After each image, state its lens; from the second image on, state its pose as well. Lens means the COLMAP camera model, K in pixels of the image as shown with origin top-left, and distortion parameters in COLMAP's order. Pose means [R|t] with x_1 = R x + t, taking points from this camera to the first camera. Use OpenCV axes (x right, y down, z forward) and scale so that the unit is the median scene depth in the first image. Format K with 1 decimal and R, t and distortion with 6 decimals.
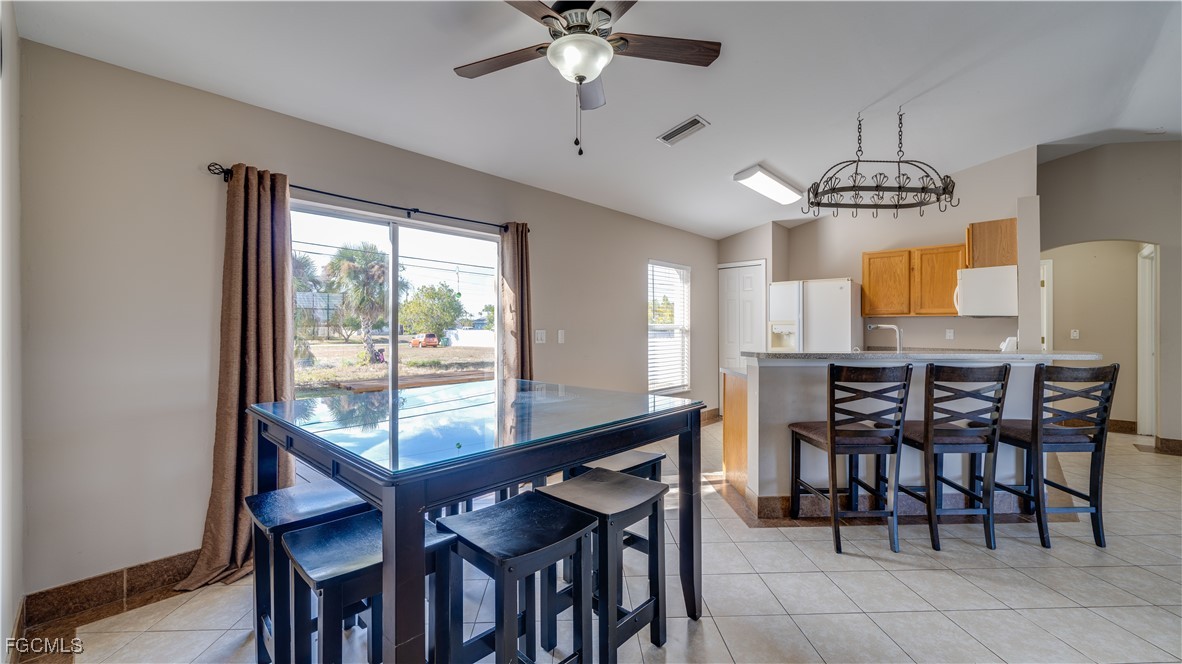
lens RADIAL K [[461.1, 0, 594.6], [0, 461.1, 328.1], [0, 0, 1]] dist [0.000253, -0.000125]
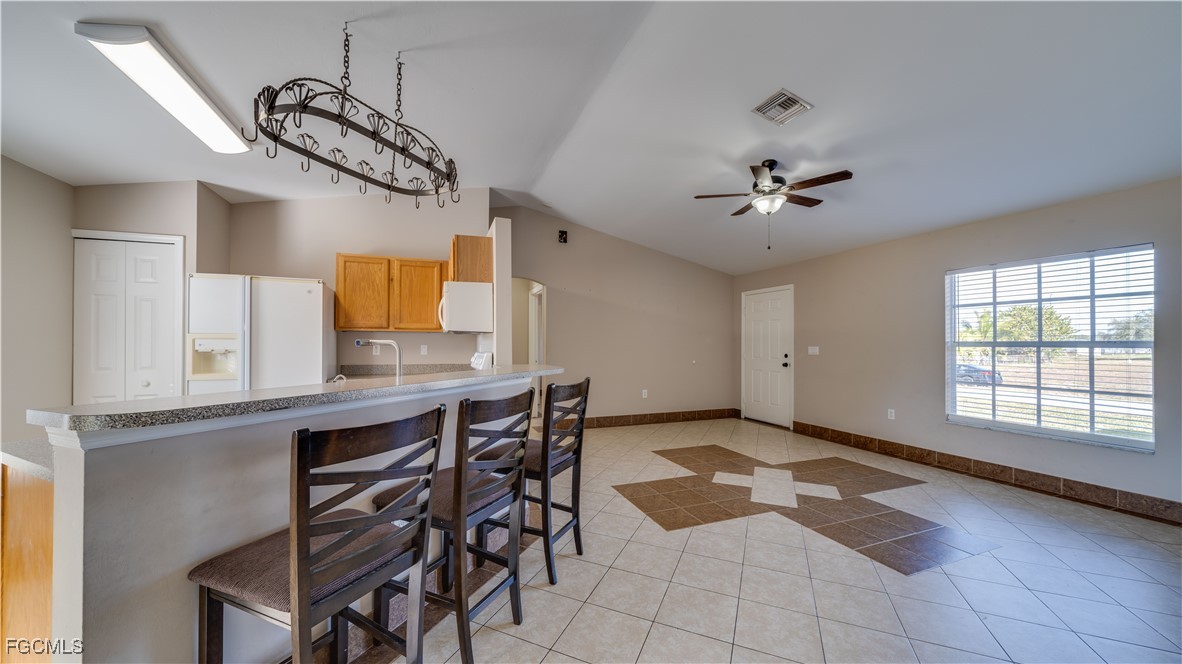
lens RADIAL K [[404.1, 0, 587.5], [0, 404.1, 337.9], [0, 0, 1]] dist [-0.004432, 0.000056]
pose [[0.448242, 0.010991, 0.893845, 0.187909], [0.001310, 0.999915, -0.012952, -0.001093], [-0.893911, 0.006977, 0.448190, 0.375918]]
